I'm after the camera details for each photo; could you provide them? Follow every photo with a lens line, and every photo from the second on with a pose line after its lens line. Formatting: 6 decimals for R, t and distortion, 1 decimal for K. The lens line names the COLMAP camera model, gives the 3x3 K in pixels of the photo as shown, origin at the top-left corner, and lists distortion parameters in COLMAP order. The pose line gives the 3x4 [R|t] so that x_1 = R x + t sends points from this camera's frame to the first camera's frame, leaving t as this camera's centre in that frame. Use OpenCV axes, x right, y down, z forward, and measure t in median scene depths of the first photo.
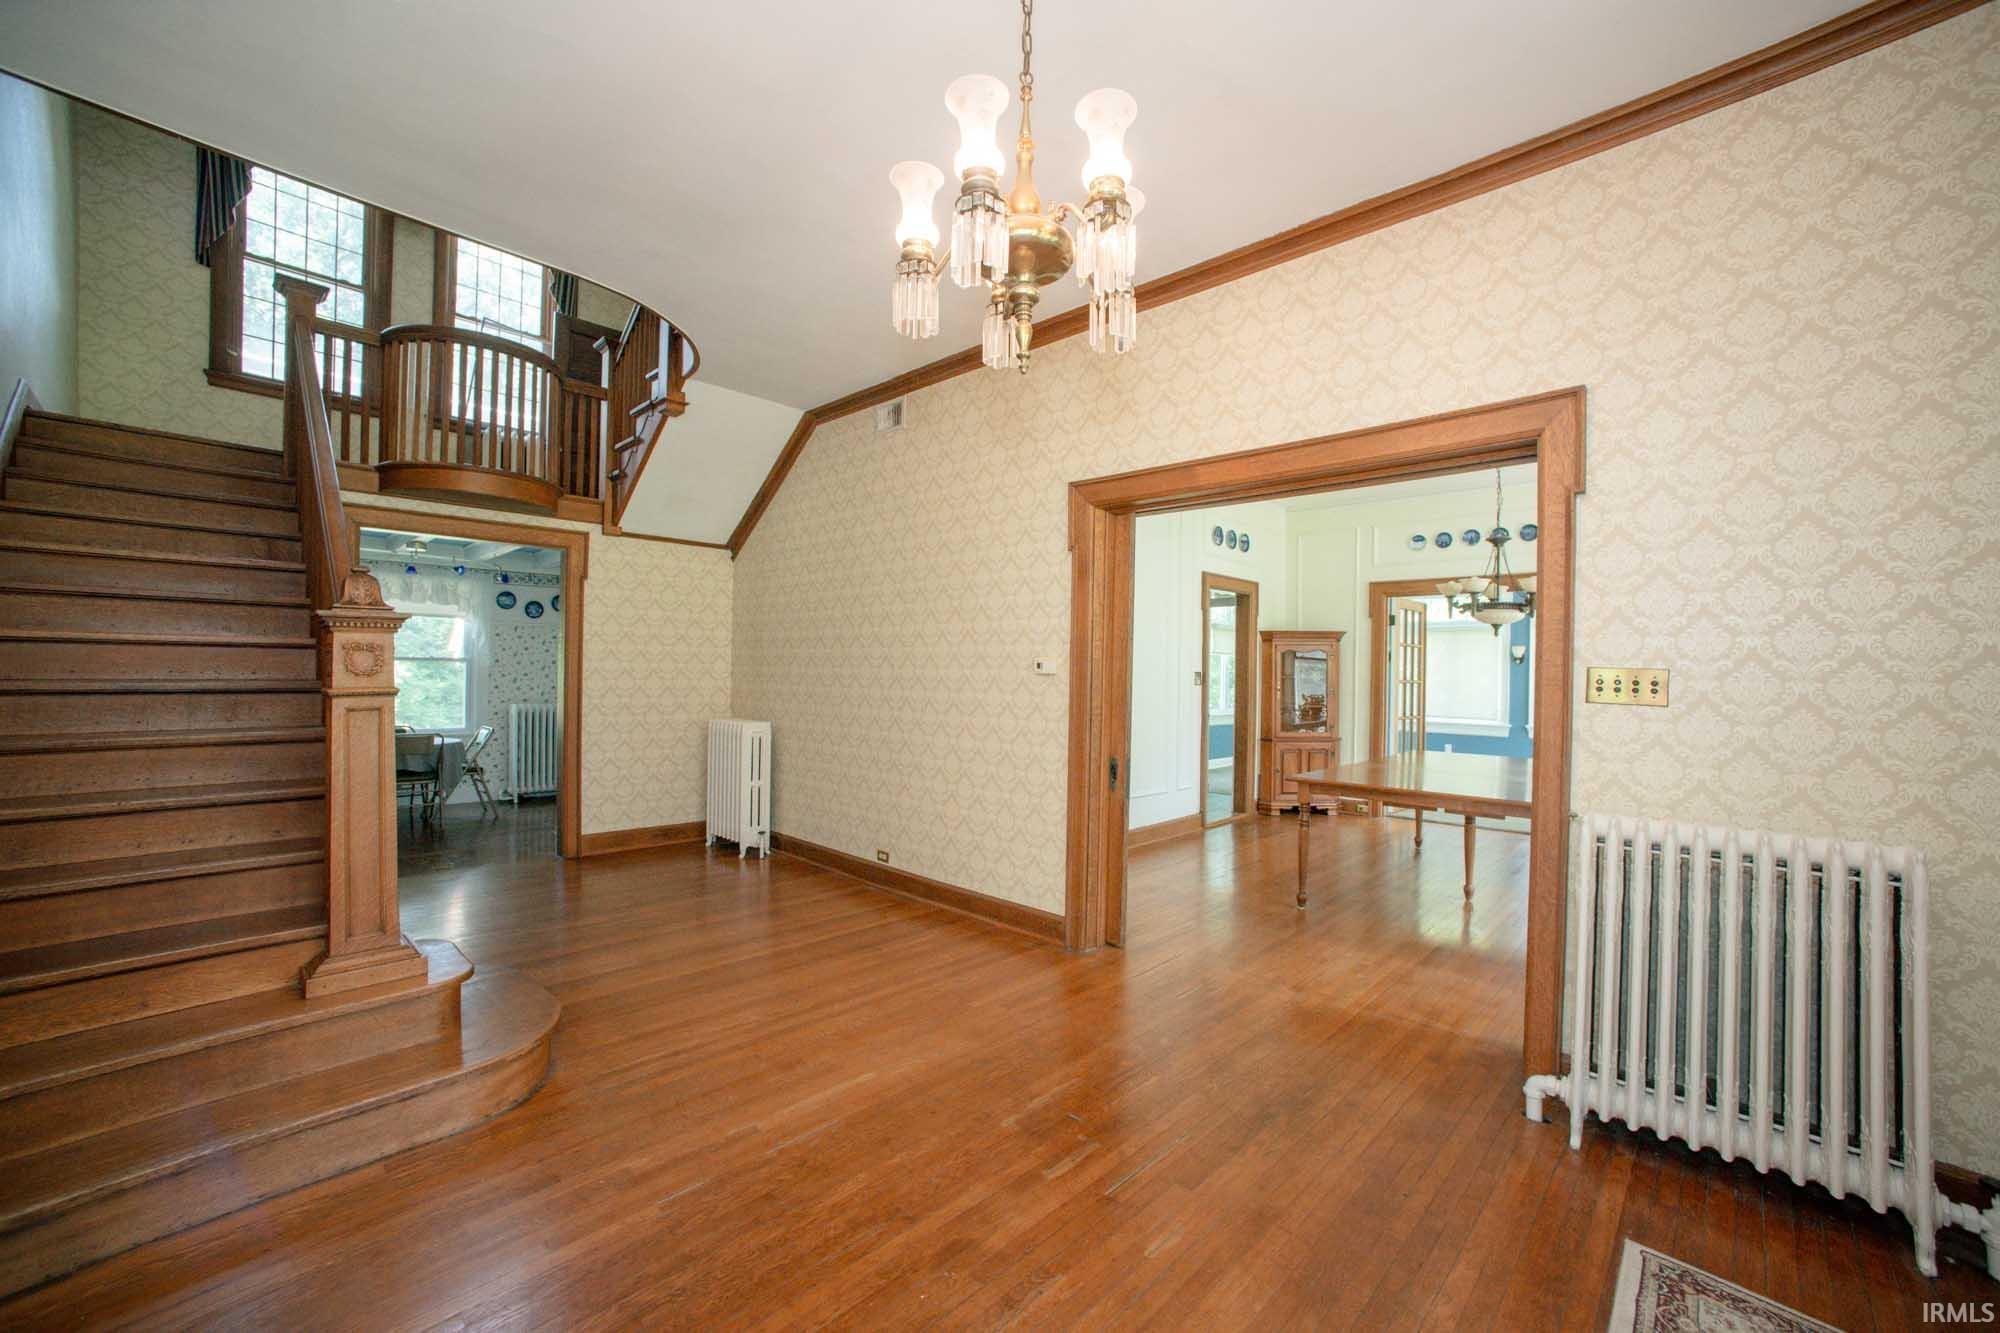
lens RADIAL K [[783.6, 0, 991.4], [0, 783.6, 661.0], [0, 0, 1]] dist [-0.025214, 0.002691]
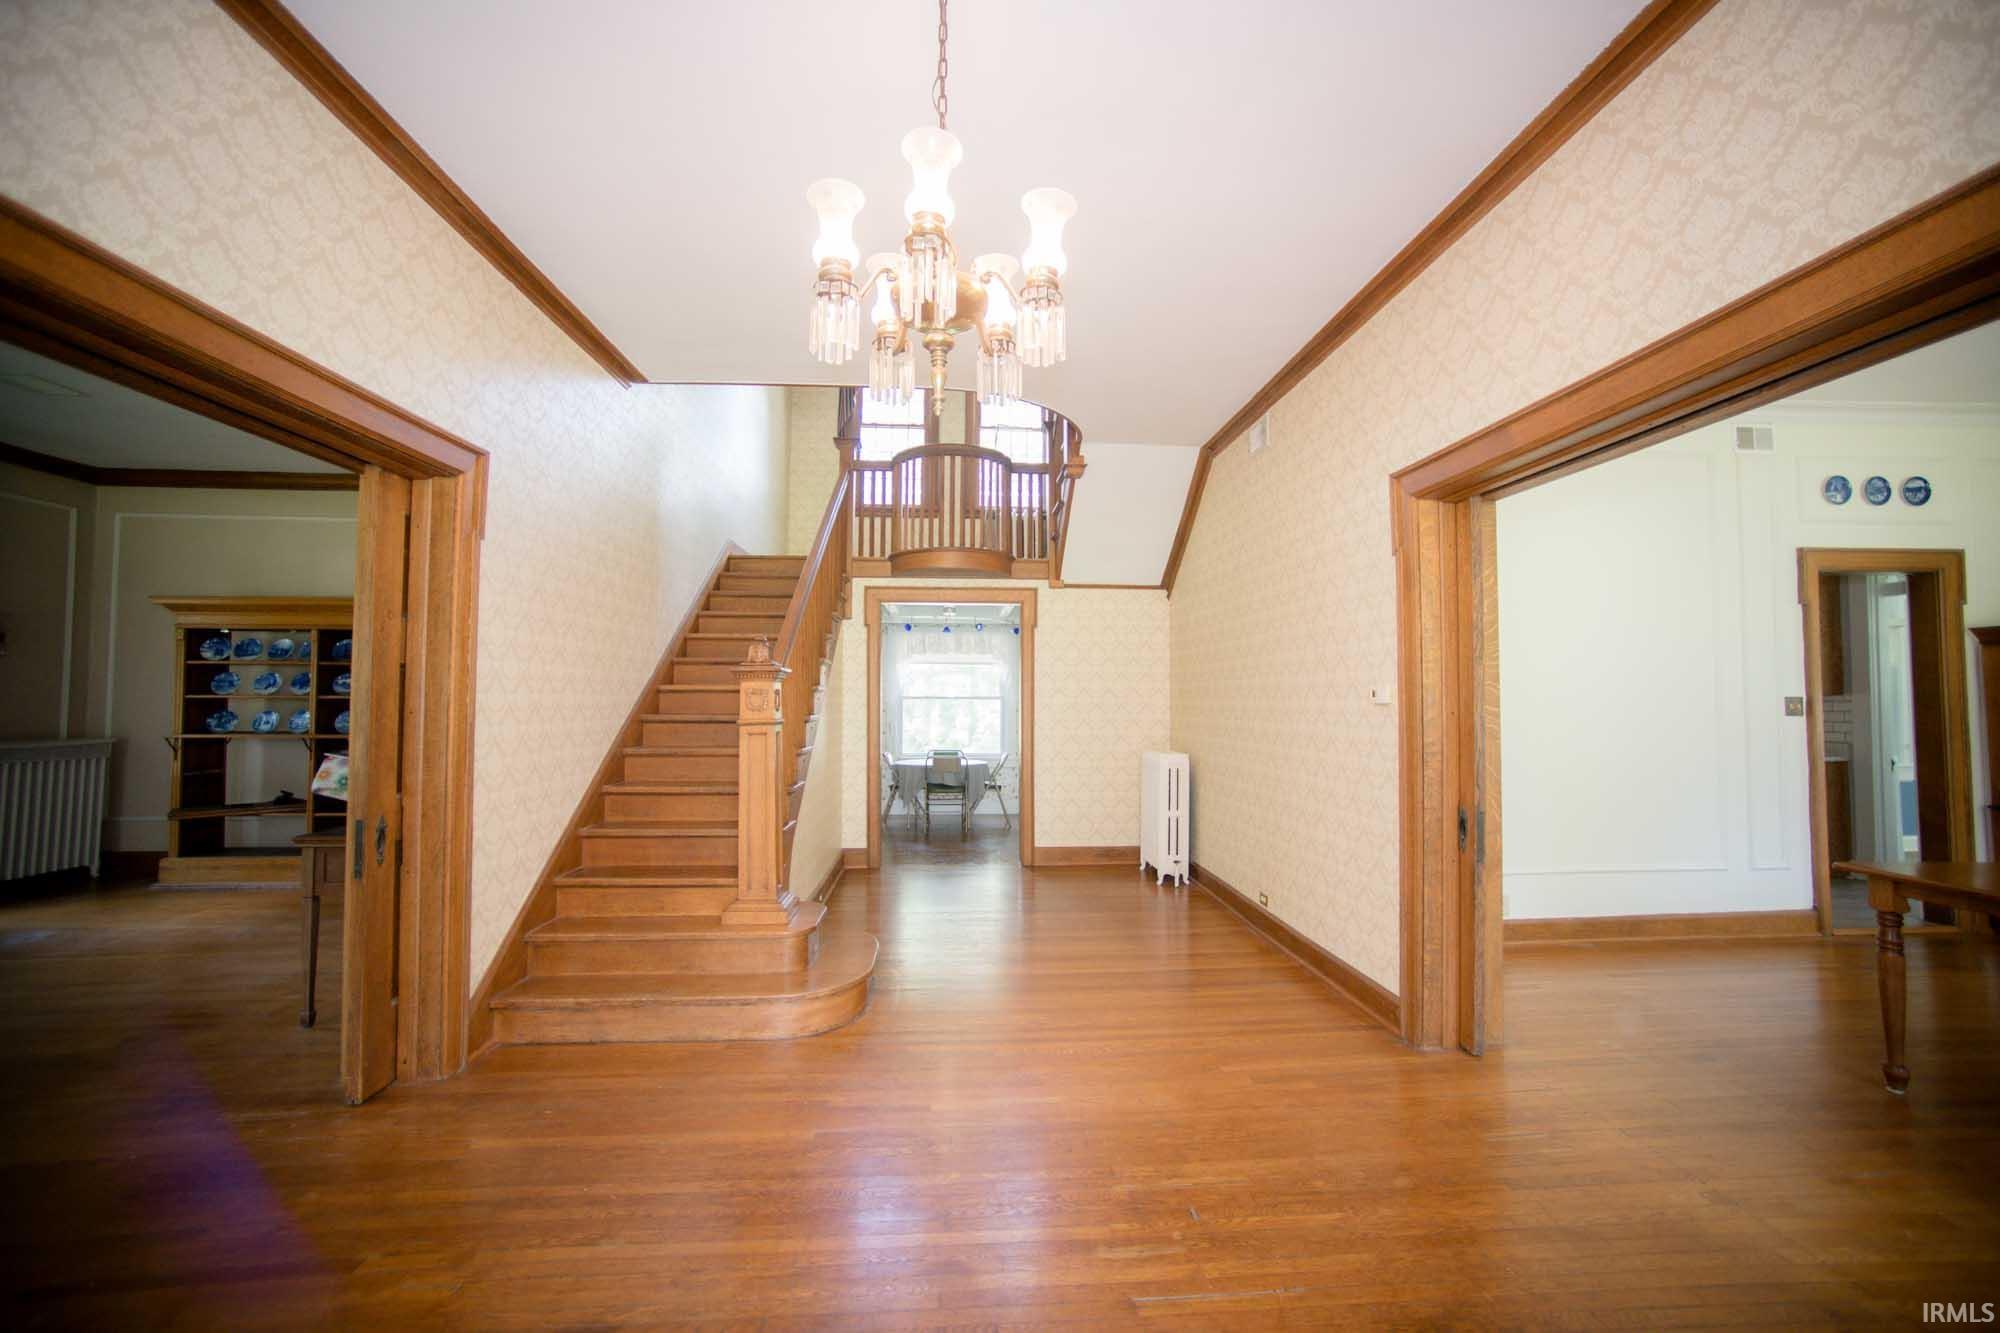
lens RADIAL K [[783.6, 0, 995.7], [0, 783.6, 662.1], [0, 0, 1]] dist [-0.025214, 0.002691]
pose [[0.760965, -0.046645, -0.647114, 0.202917], [0.020059, 0.998627, -0.048394, 0.003114], [0.648483, 0.023846, 0.760856, 0.062402]]
